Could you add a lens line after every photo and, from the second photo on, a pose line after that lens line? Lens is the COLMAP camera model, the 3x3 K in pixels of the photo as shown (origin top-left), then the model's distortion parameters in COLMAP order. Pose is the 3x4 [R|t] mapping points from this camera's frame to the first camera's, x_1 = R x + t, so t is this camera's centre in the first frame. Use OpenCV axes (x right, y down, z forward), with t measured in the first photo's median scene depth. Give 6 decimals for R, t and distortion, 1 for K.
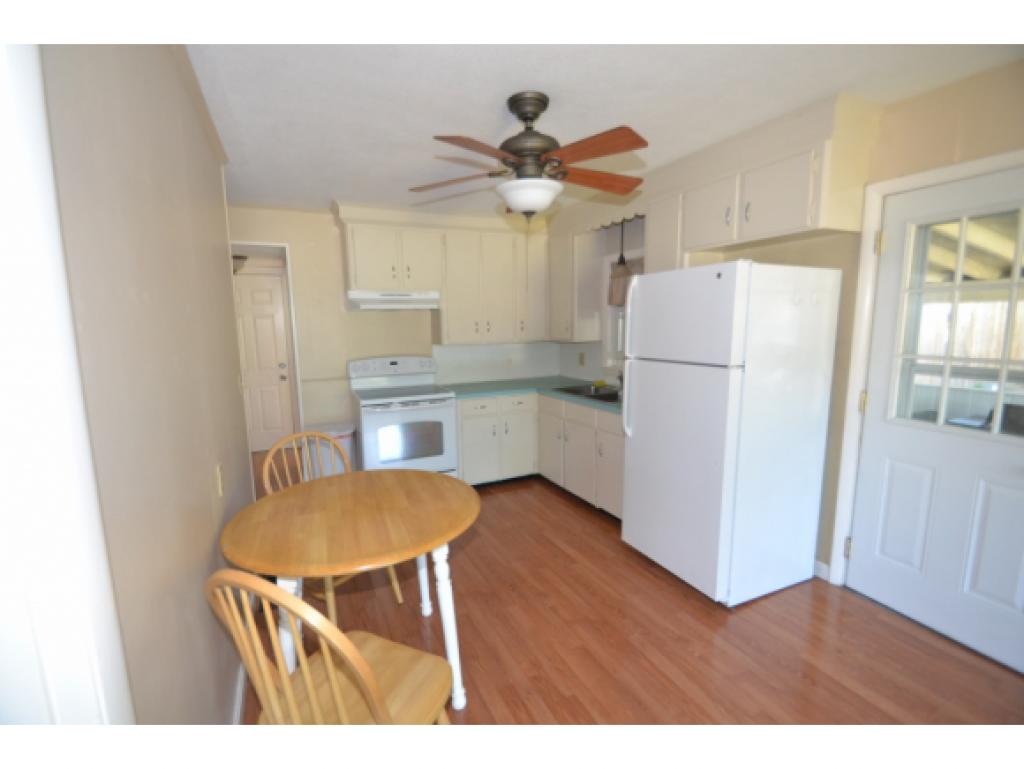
lens RADIAL K [[450.7, 0, 501.8], [0, 450.7, 384.6], [0, 0, 1]] dist [0.018728, -0.015707]
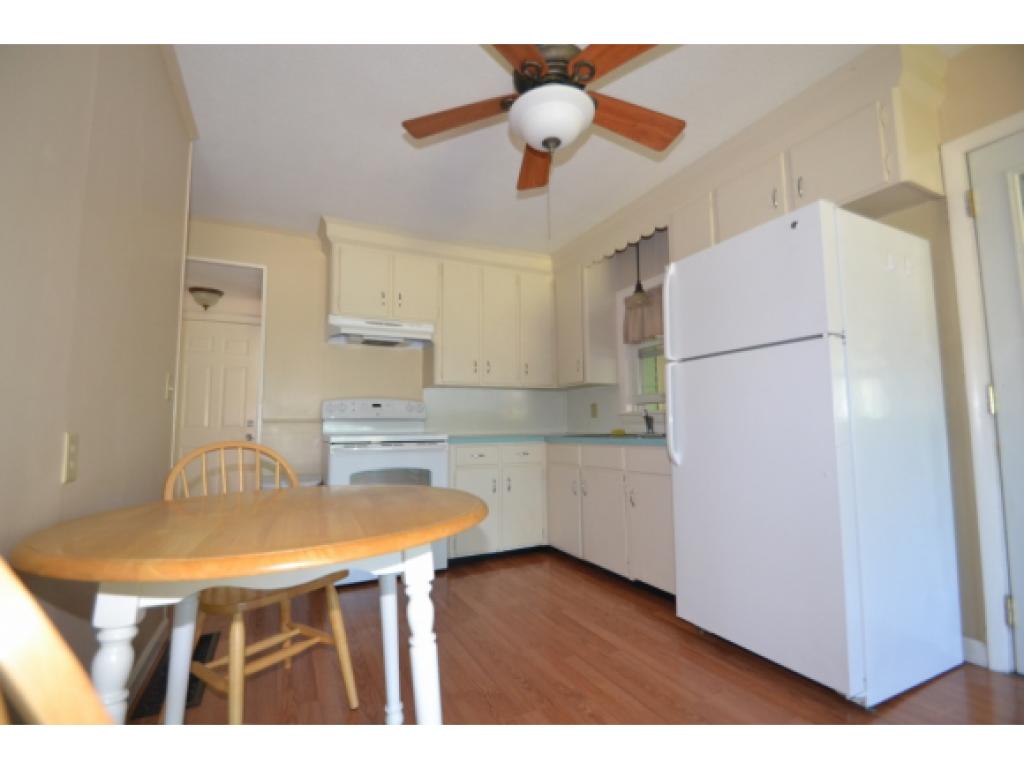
lens RADIAL K [[450.7, 0, 501.8], [0, 450.7, 384.6], [0, 0, 1]] dist [0.018728, -0.015707]
pose [[0.999824, 0.009354, 0.016244, -0.020888], [-0.005360, 0.973074, -0.230430, 0.125411], [-0.017962, 0.230302, 0.972953, 0.183939]]
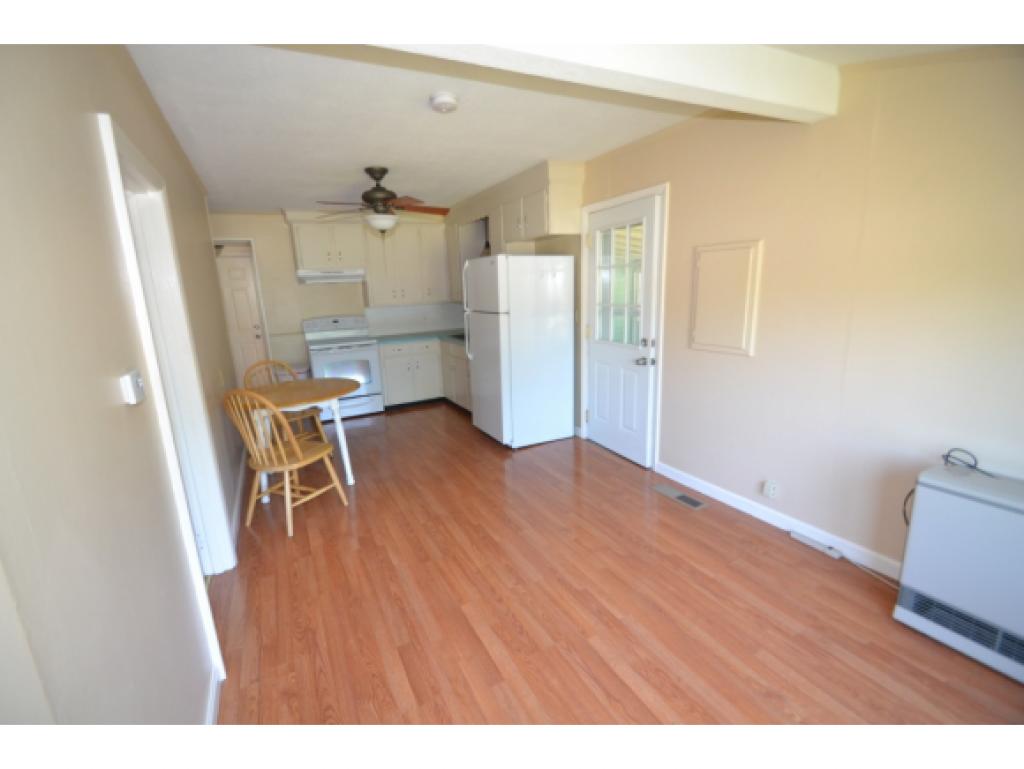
lens RADIAL K [[457.2, 0, 499.6], [0, 457.2, 382.3], [0, 0, 1]] dist [0.022715, 0.000161]
pose [[0.999285, -0.032159, 0.019857, 0.271706], [0.030639, 0.996888, 0.072638, 0.061623], [-0.022131, -0.071978, 0.997161, -0.515967]]
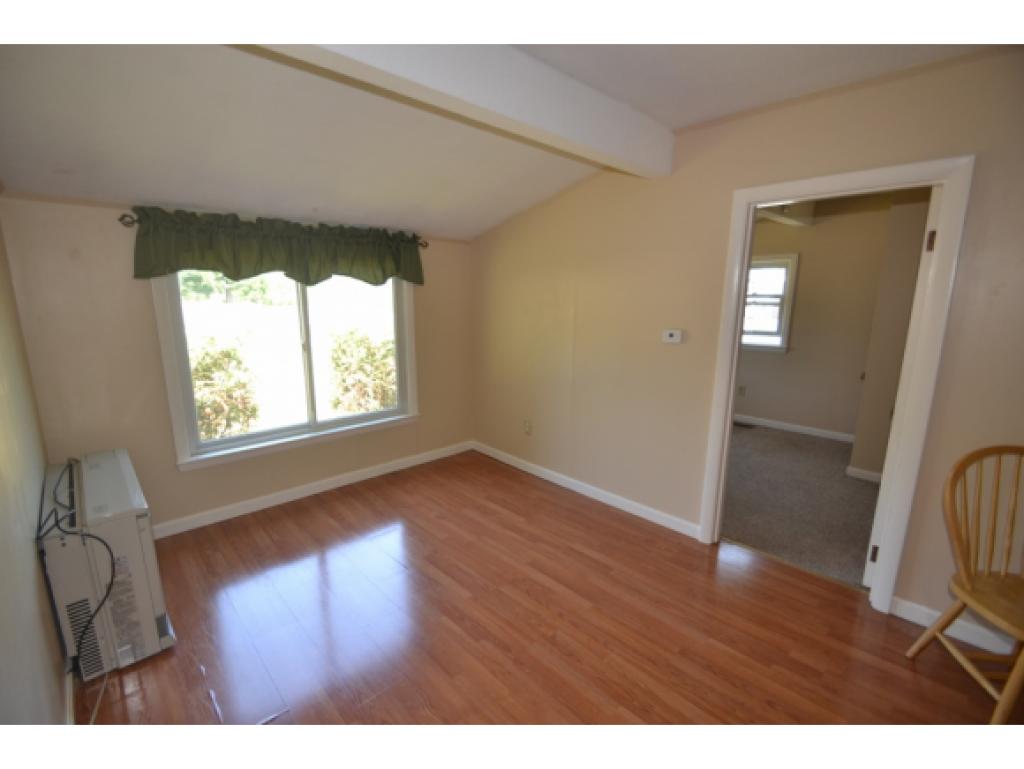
lens RADIAL K [[452.0, 0, 498.5], [0, 452.0, 388.3], [0, 0, 1]] dist [0.010364, -0.015562]
pose [[-0.953008, 0.075833, -0.293301, 0.510280], [-0.027999, 0.941972, 0.334521, -0.085124], [0.301649, 0.327013, -0.895584, 0.506484]]
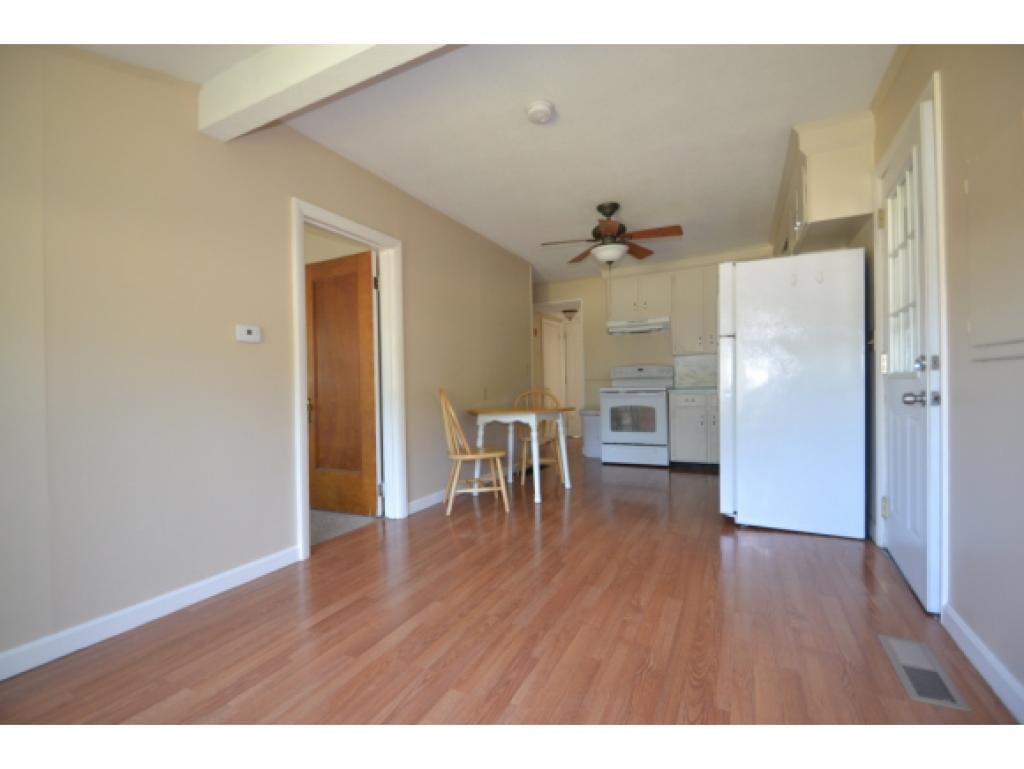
lens RADIAL K [[452.0, 0, 498.5], [0, 452.0, 388.3], [0, 0, 1]] dist [0.010364, -0.015562]
pose [[0.602537, 0.009885, -0.798030, 0.723426], [-0.099965, 0.992983, -0.063178, 0.166970], [0.791805, 0.117842, 0.599297, -0.230333]]
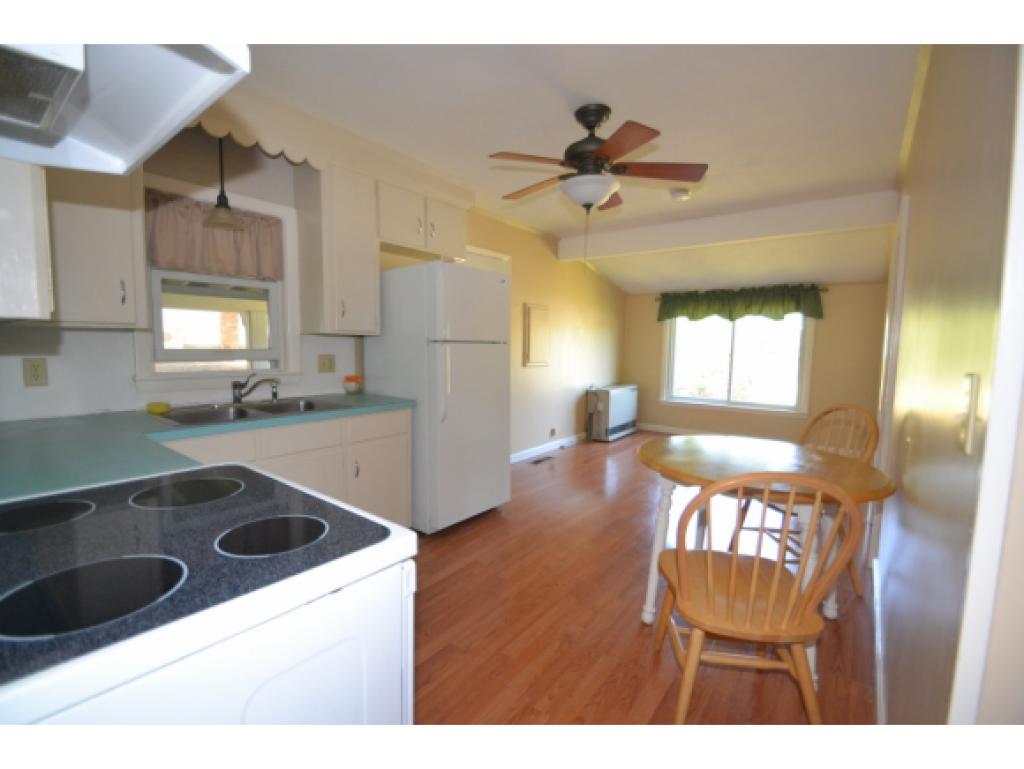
lens RADIAL K [[452.0, 0, 498.5], [0, 452.0, 388.3], [0, 0, 1]] dist [0.010364, -0.015562]
pose [[-0.427540, -0.075065, 0.900875, -0.520004], [0.119981, 0.983018, 0.138851, -0.060831], [-0.895999, 0.167452, -0.411273, 1.004117]]
